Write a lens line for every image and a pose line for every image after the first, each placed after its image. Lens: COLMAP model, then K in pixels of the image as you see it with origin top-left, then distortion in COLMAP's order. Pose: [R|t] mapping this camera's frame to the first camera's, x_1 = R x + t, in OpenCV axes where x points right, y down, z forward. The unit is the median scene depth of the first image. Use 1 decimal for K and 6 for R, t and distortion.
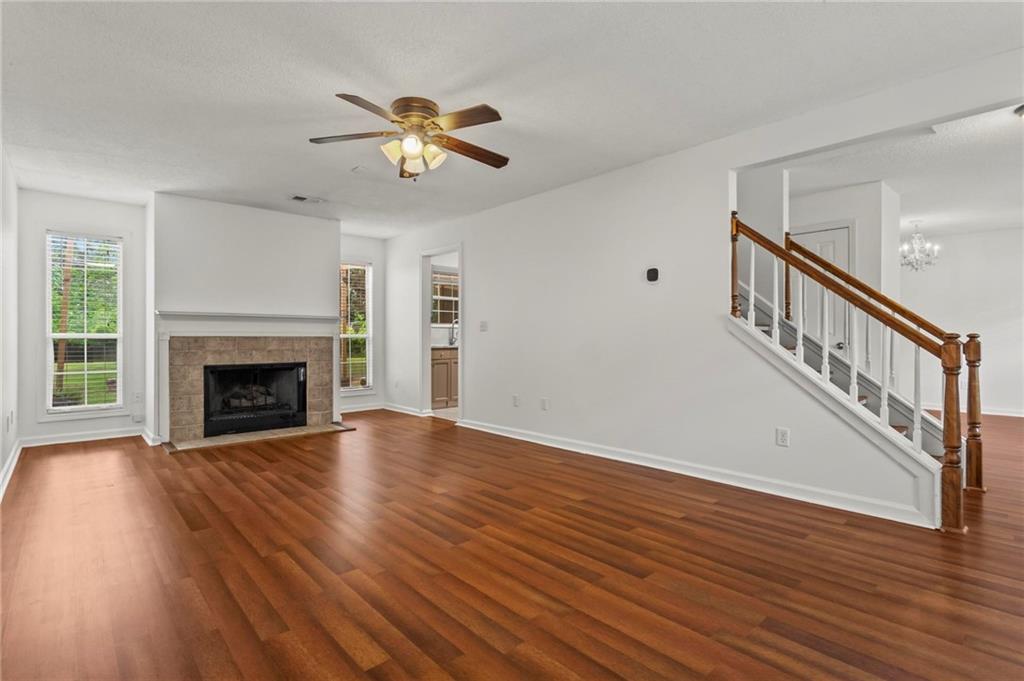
lens RADIAL K [[489.2, 0, 501.4], [0, 489.2, 337.5], [0, 0, 1]] dist [-0.000370, 0.001867]
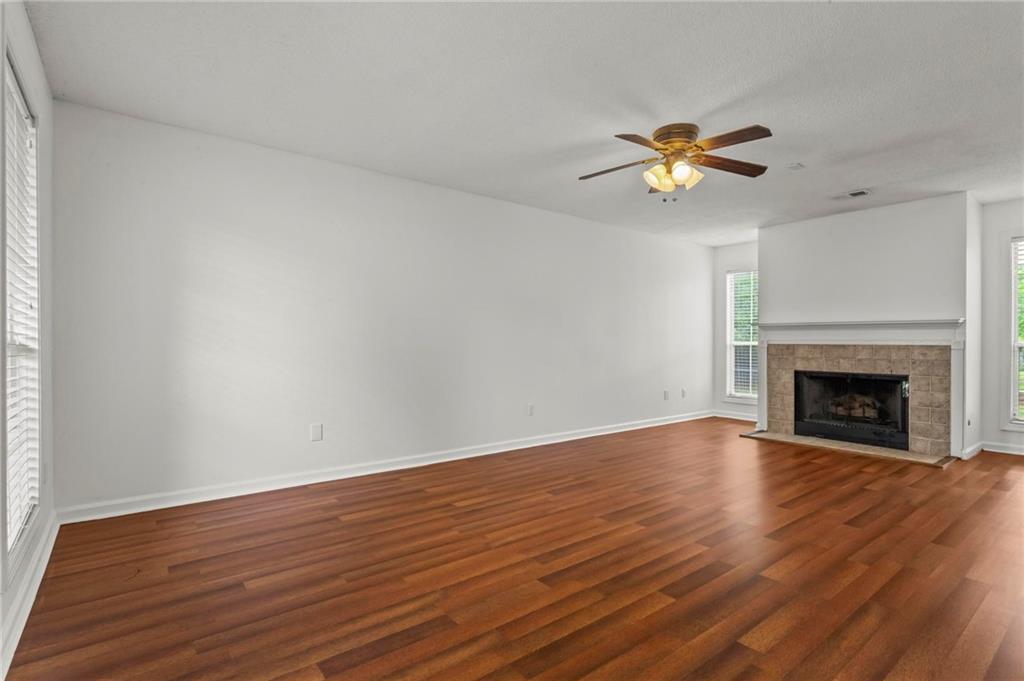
lens RADIAL K [[489.2, 0, 510.2], [0, 489.2, 338.6], [0, 0, 1]] dist [-0.000370, 0.001867]
pose [[-0.045560, -0.007168, -0.998936, 0.544145], [-0.006199, 0.999957, -0.006893, -0.003283], [0.998942, 0.005878, -0.045603, 0.404783]]
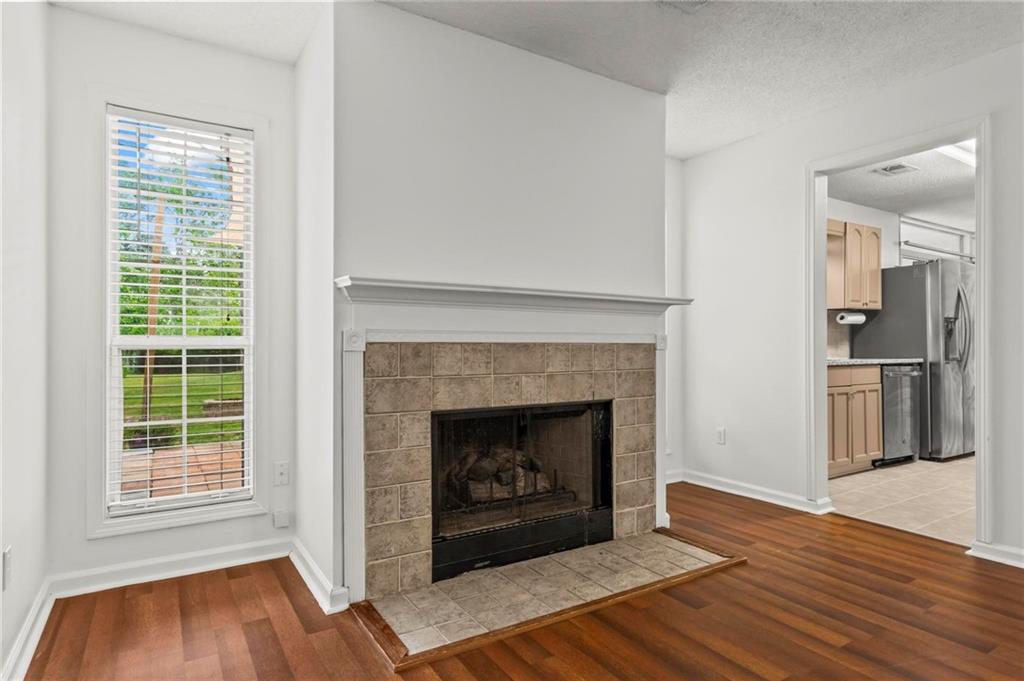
lens RADIAL K [[560.4, 0, 503.8], [0, 560.4, 343.1], [0, 0, 1]] dist [0.003109, 0.005235]
pose [[0.984642, -0.003239, -0.174555, -0.465734], [0.002050, 0.999973, -0.006990, 0.001856], [0.174573, 0.006525, 0.984623, 0.538392]]
